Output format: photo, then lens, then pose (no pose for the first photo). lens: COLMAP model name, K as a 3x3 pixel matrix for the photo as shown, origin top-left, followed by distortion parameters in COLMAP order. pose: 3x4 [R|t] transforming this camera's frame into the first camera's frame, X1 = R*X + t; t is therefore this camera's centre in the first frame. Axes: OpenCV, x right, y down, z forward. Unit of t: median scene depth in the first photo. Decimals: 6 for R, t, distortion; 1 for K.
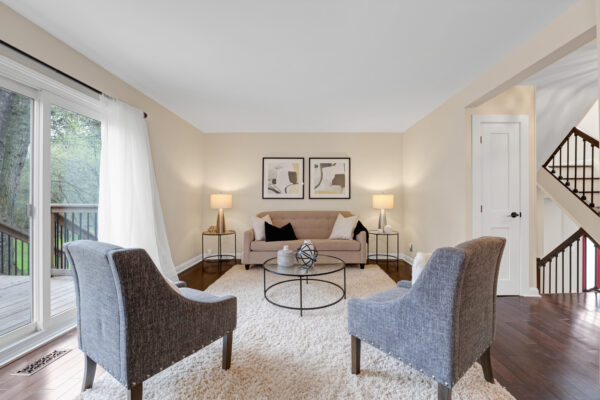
lens RADIAL K [[262.4, 0, 301.8], [0, 262.4, 202.6], [0, 0, 1]] dist [-0.002560, -0.000138]
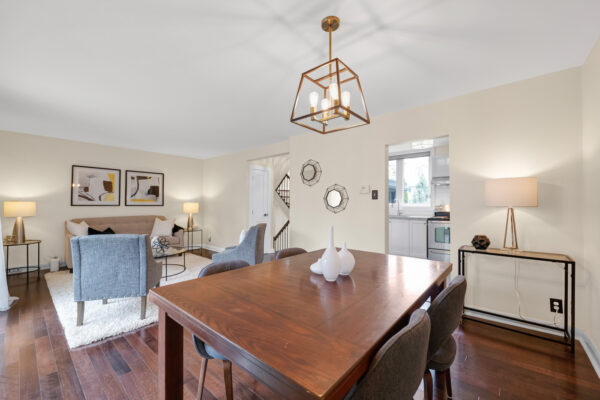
lens RADIAL K [[249.6, 0, 302.6], [0, 249.6, 199.8], [0, 0, 1]] dist [-0.003814, -0.000052]
pose [[0.655838, 0.018983, 0.754663, -0.289582], [-0.001785, 0.999720, -0.023595, -0.016220], [-0.754899, 0.014127, 0.655688, -0.307581]]
